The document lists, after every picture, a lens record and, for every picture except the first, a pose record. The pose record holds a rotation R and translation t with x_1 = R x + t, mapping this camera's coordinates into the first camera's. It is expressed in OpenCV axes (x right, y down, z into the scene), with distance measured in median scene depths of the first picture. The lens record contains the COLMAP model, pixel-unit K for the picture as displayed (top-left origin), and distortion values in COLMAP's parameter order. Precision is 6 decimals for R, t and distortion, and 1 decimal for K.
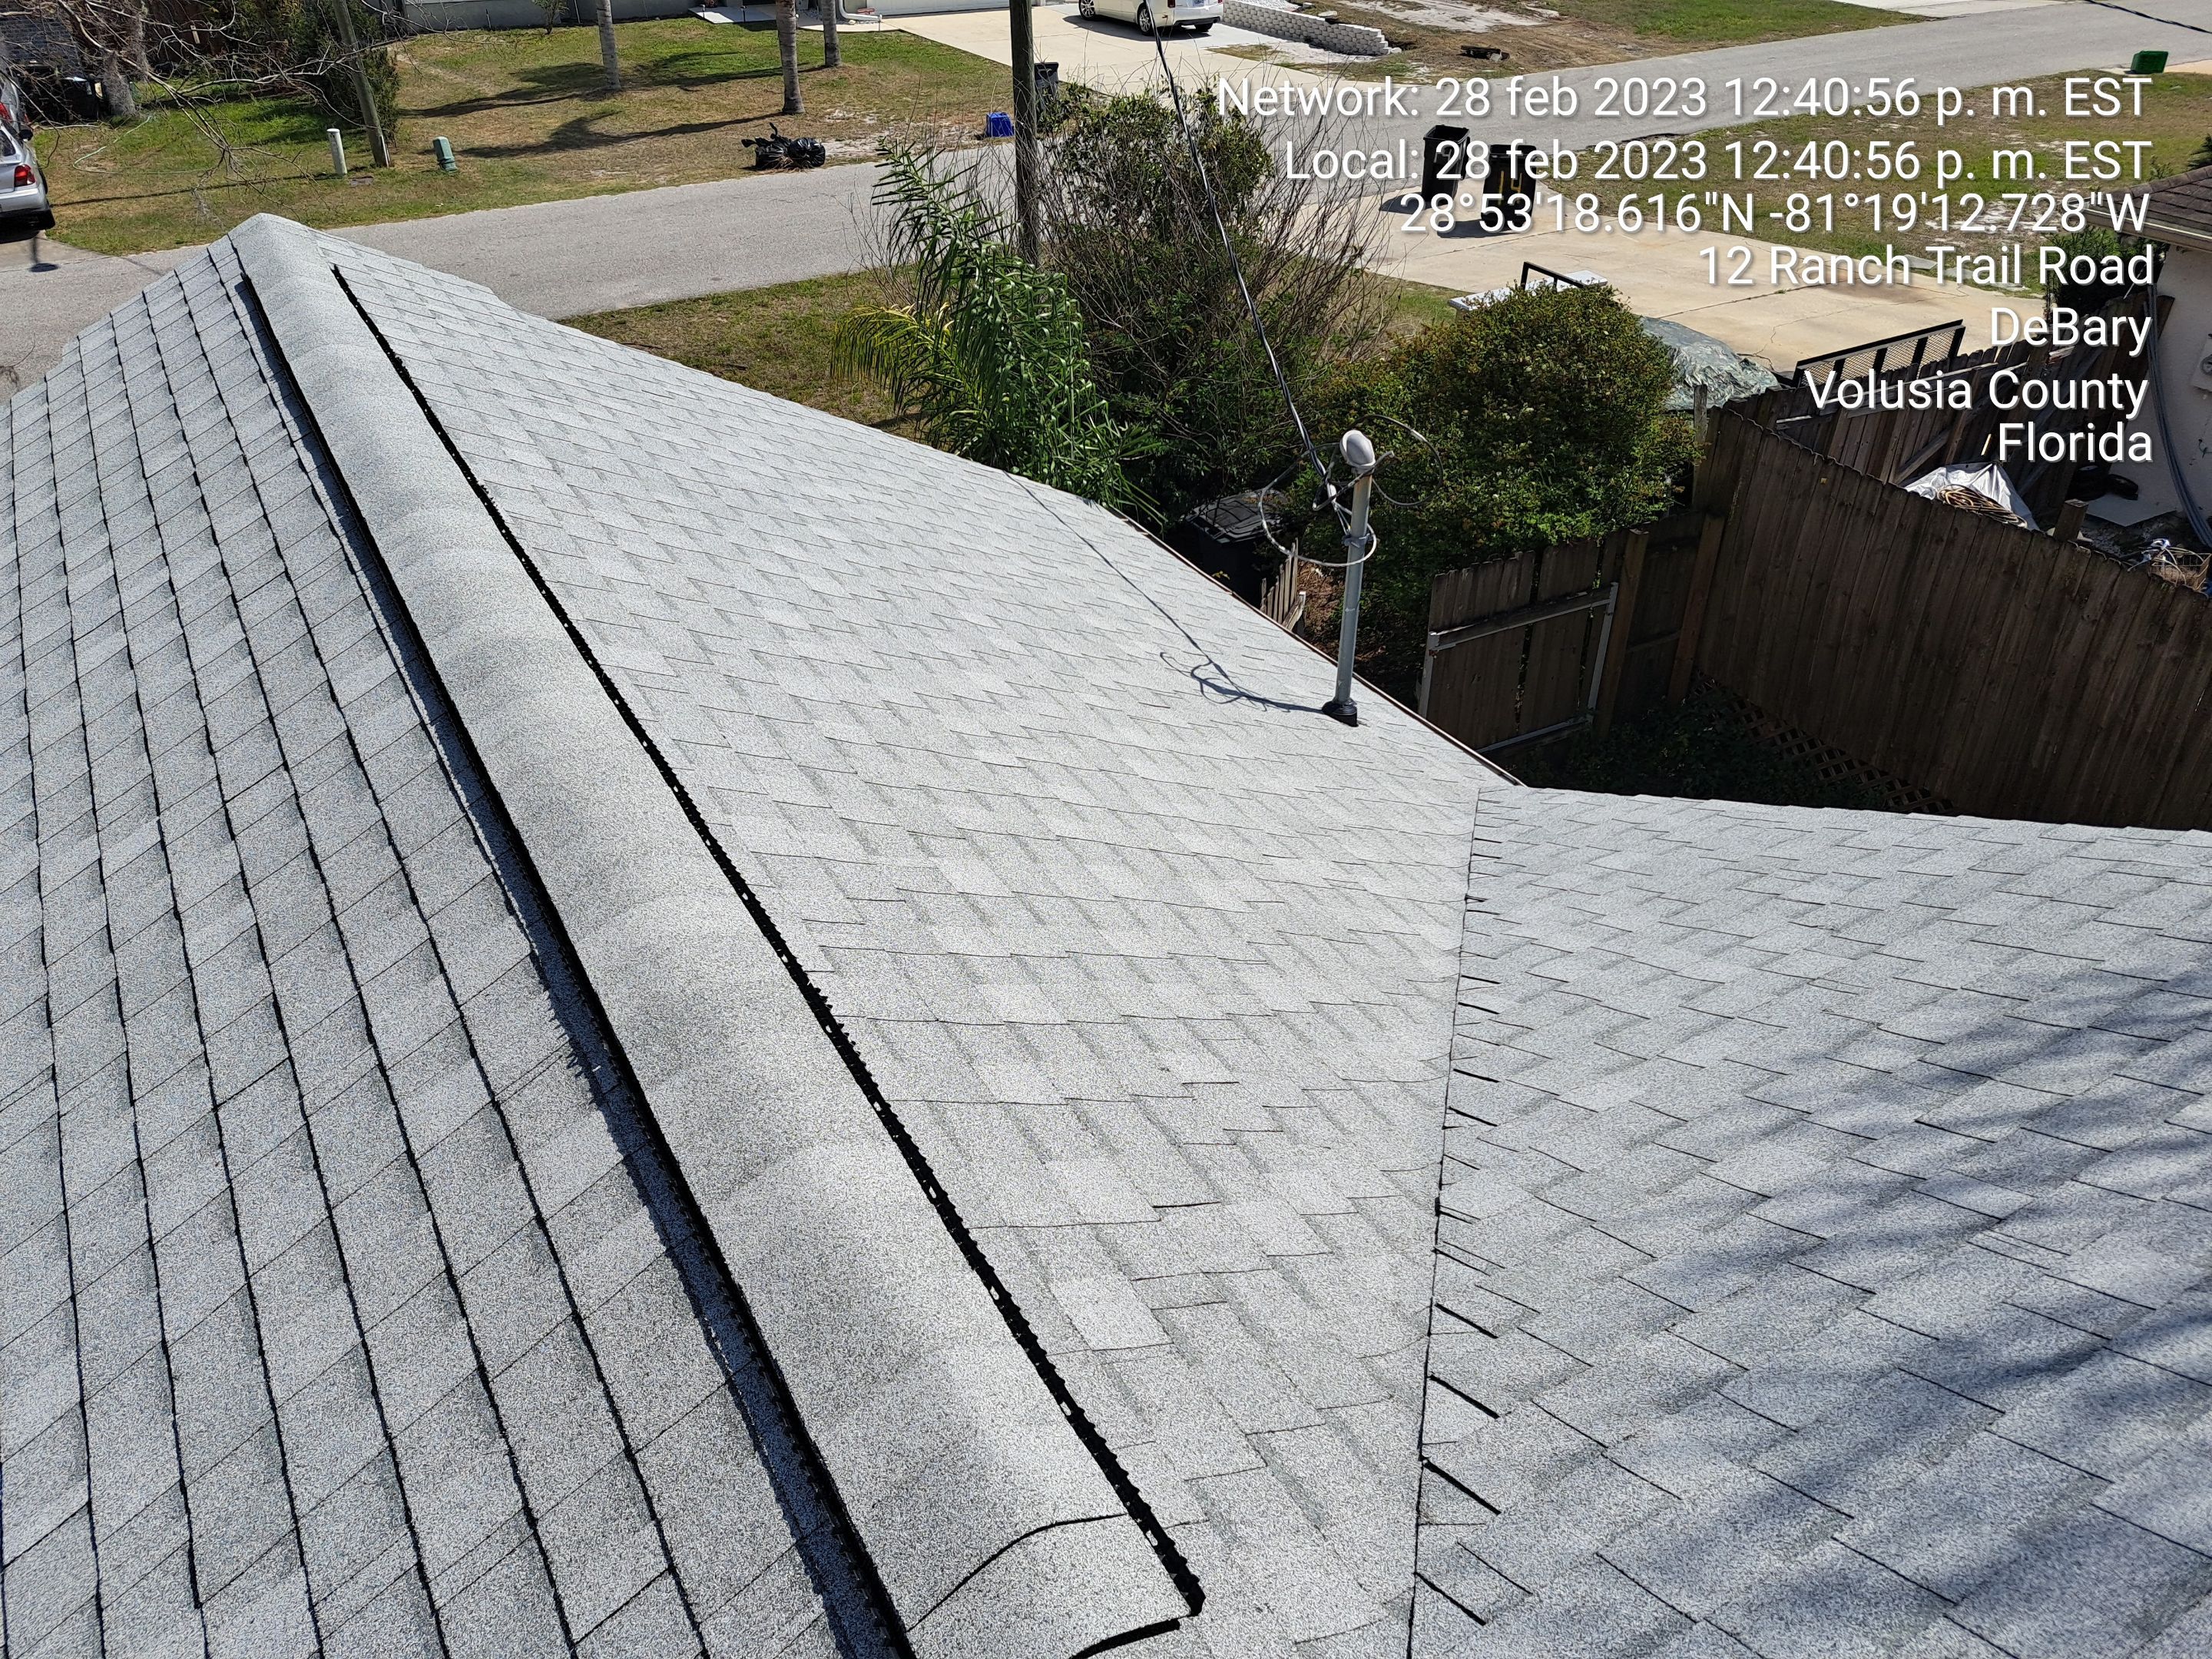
lens RADIAL K [[1580.2, 0, 1102.0], [0, 1580.2, 884.5], [0, 0, 1]] dist [0.048571, -0.042746]
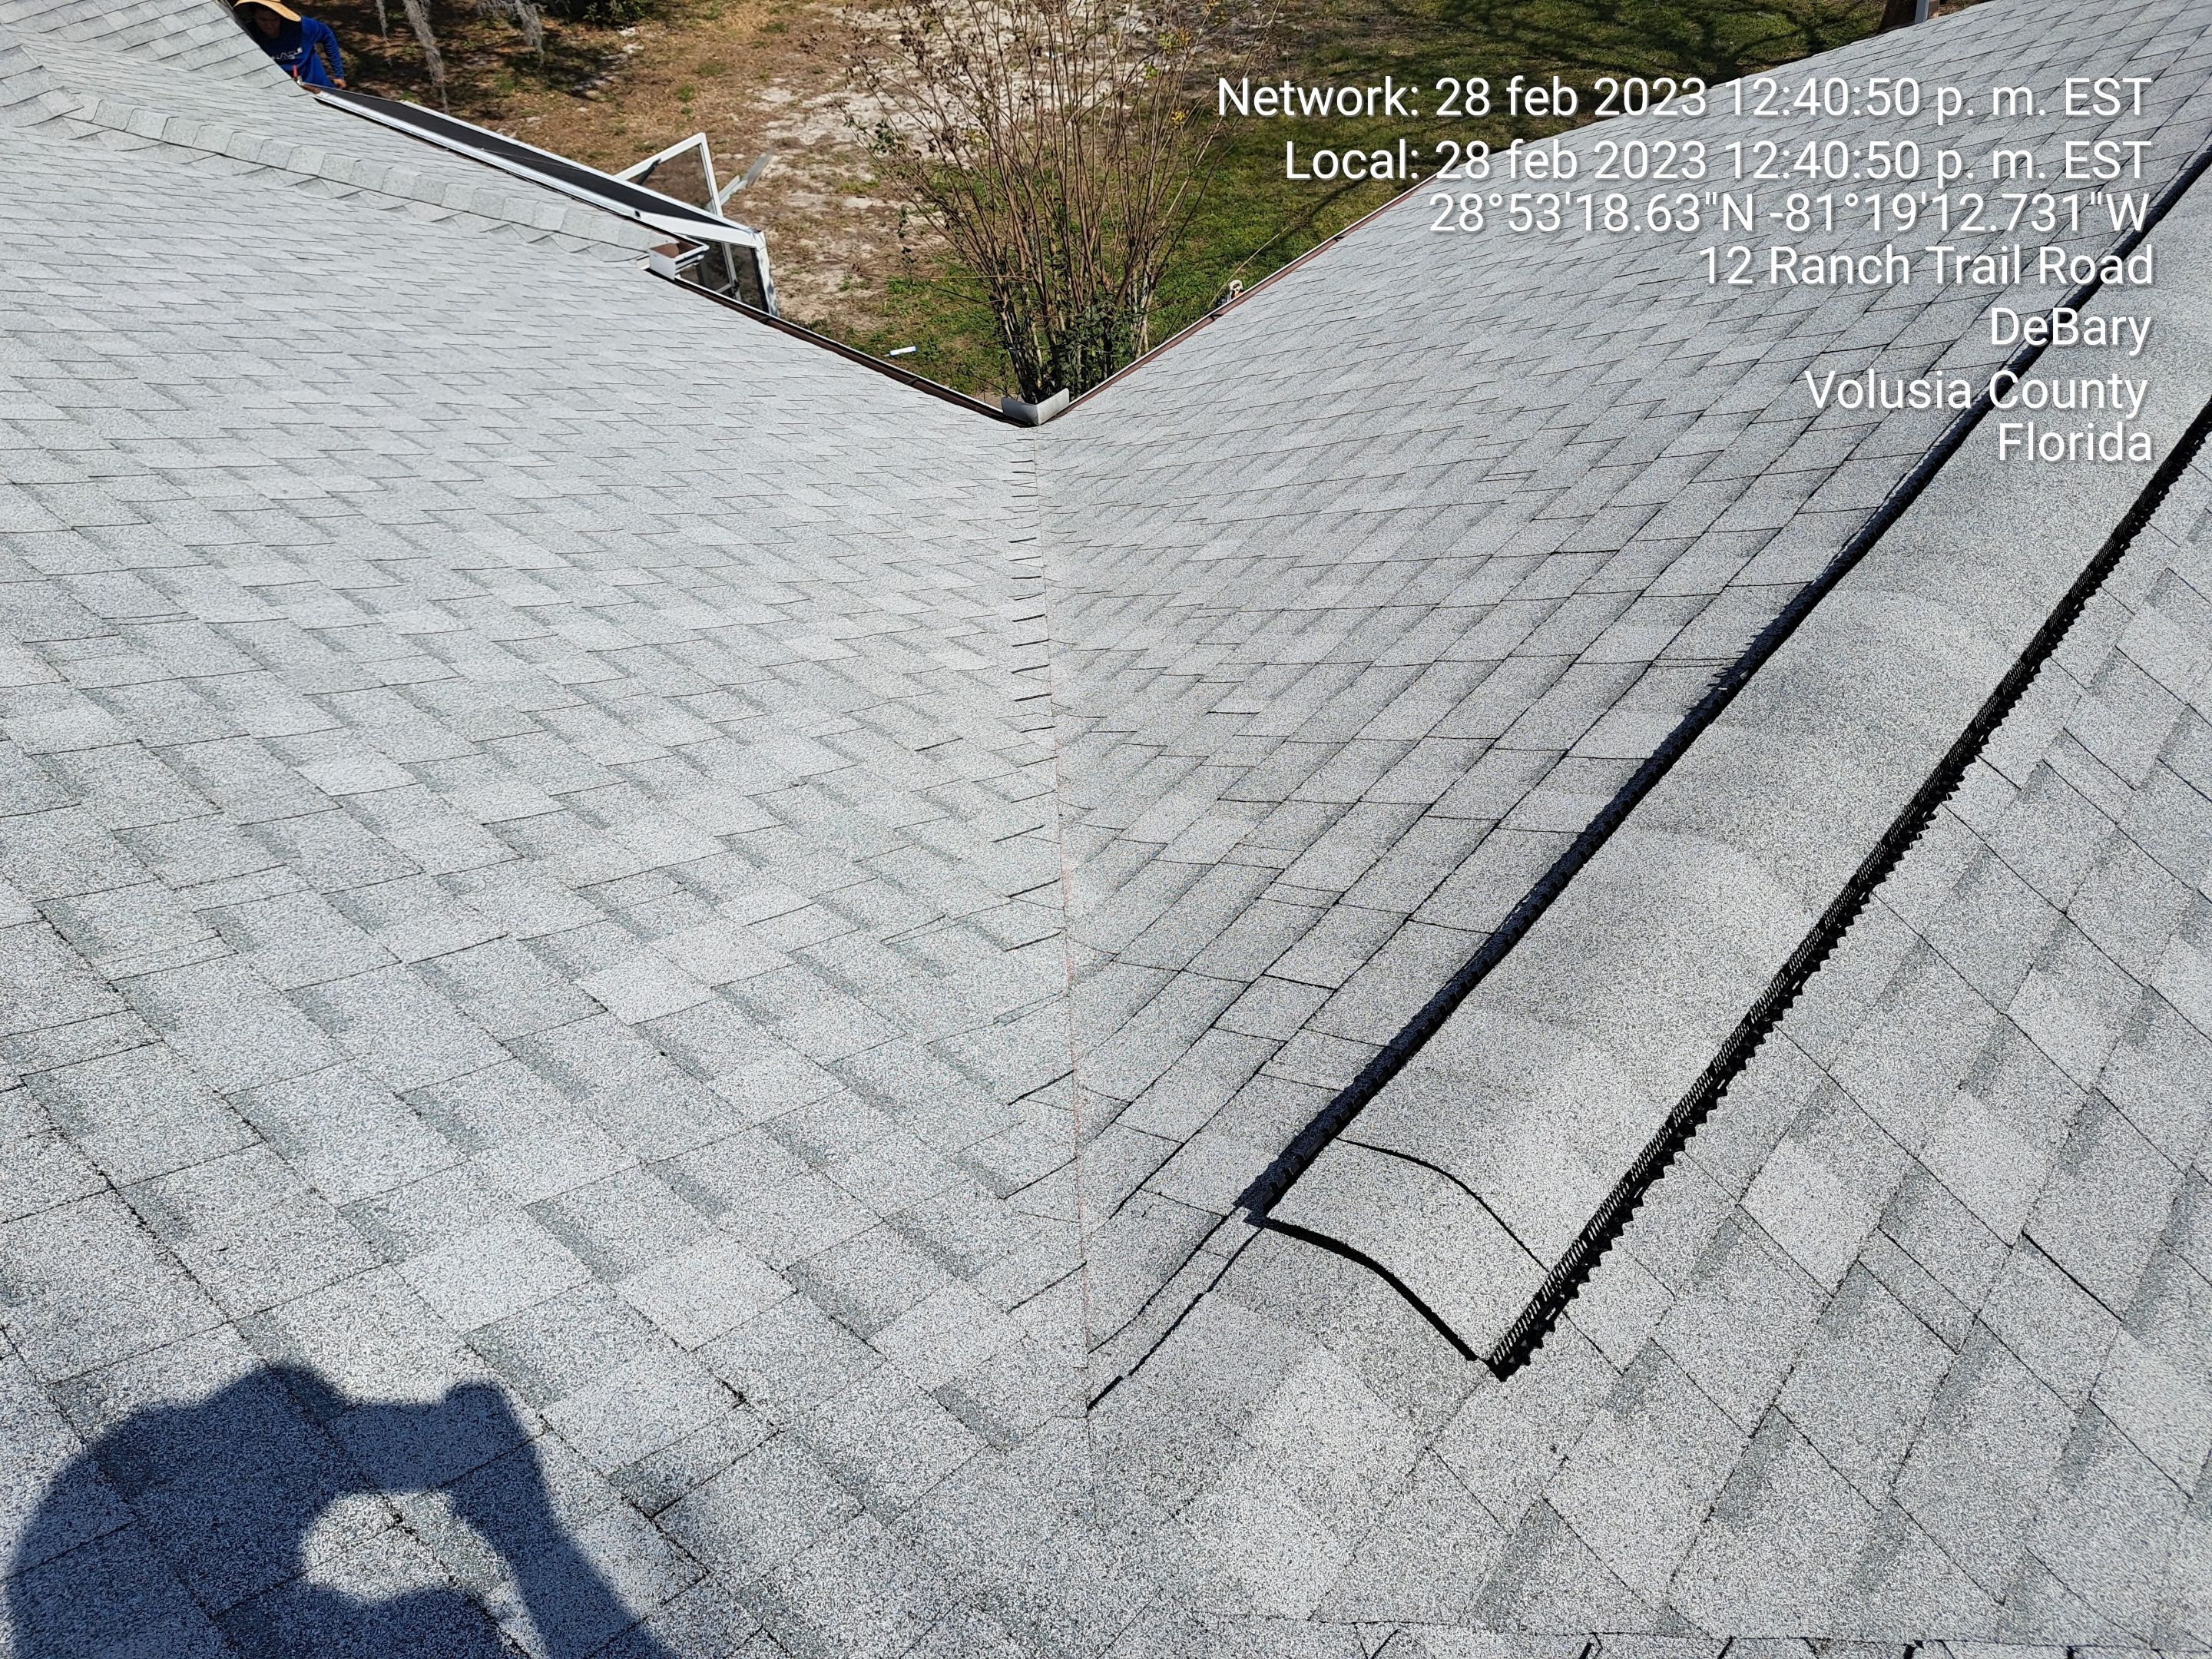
lens RADIAL K [[1580.2, 0, 1102.0], [0, 1580.2, 884.5], [0, 0, 1]] dist [0.048571, -0.042746]
pose [[0.306387, 0.652325, -0.693252, 0.254612], [-0.499954, 0.730017, 0.465962, -0.049777], [0.810045, 0.203830, 0.549800, 0.119122]]
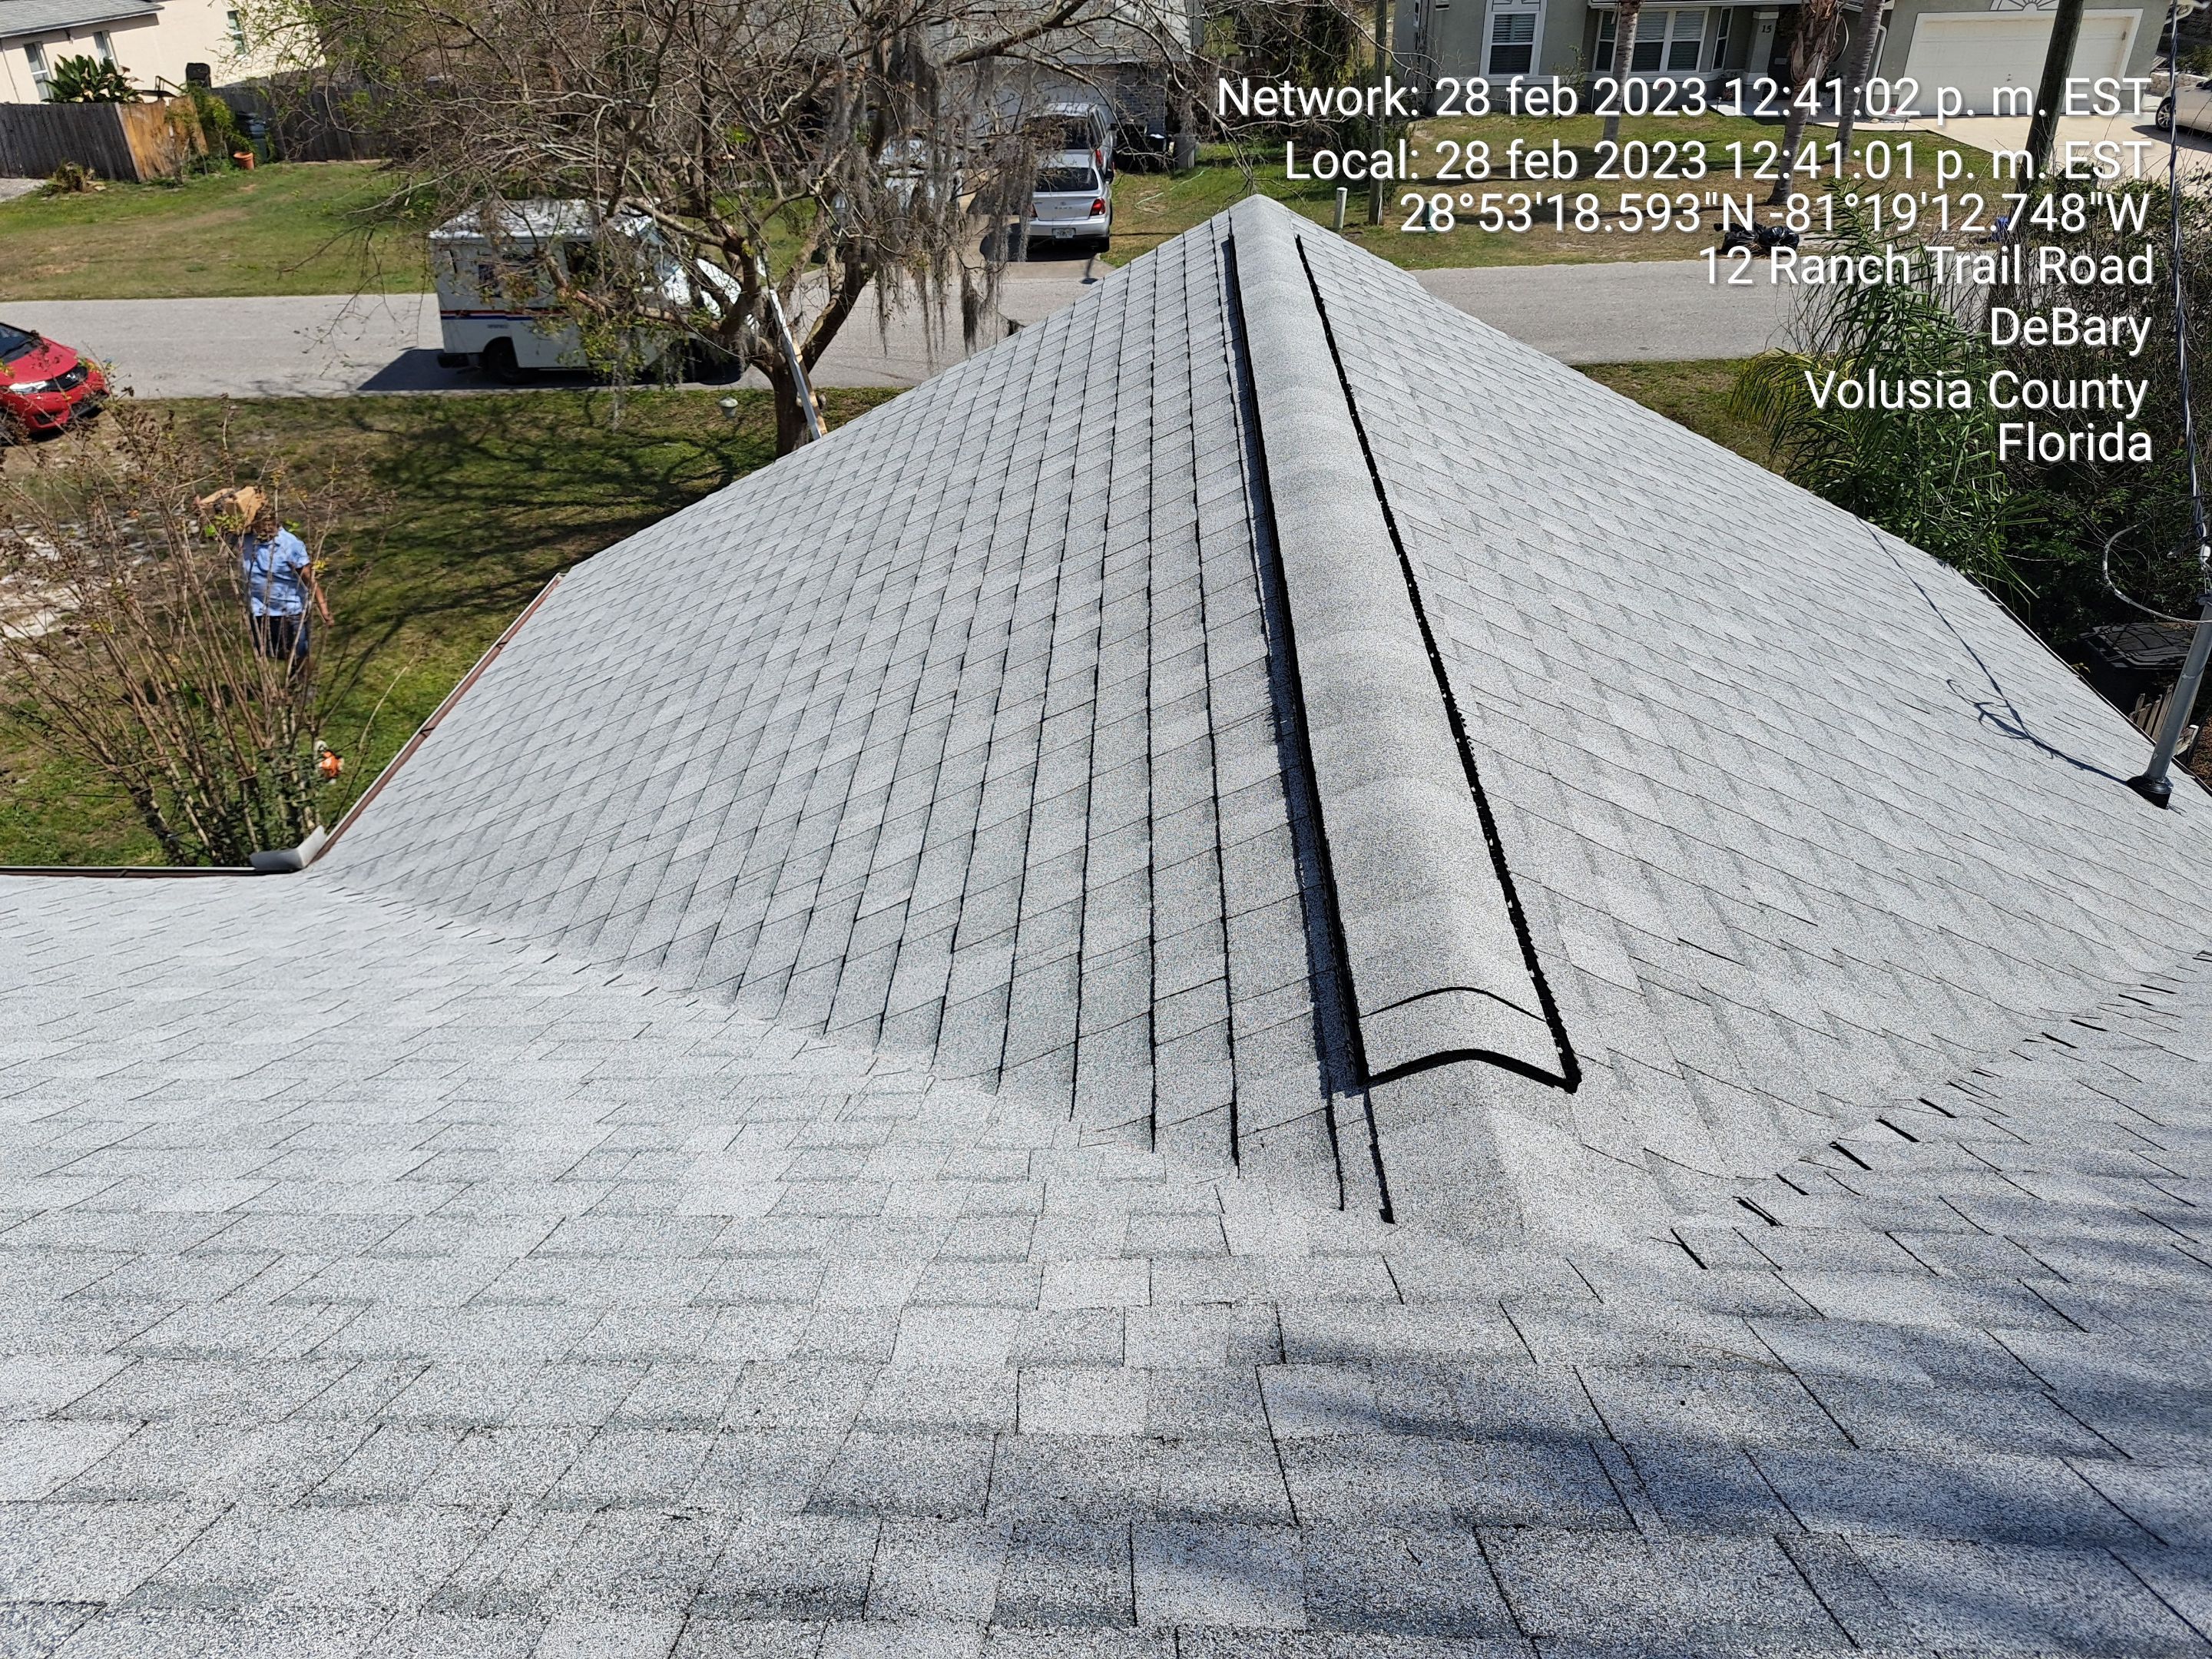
lens RADIAL K [[1608.8, 0, 1103.4], [0, 1608.8, 944.3], [0, 0, 1]] dist [0.117252, -0.154935]
pose [[0.851784, 0.263128, -0.453020, 0.169538], [-0.280969, 0.959282, 0.028893, 0.227807], [0.442176, 0.102674, 0.891032, -0.208469]]
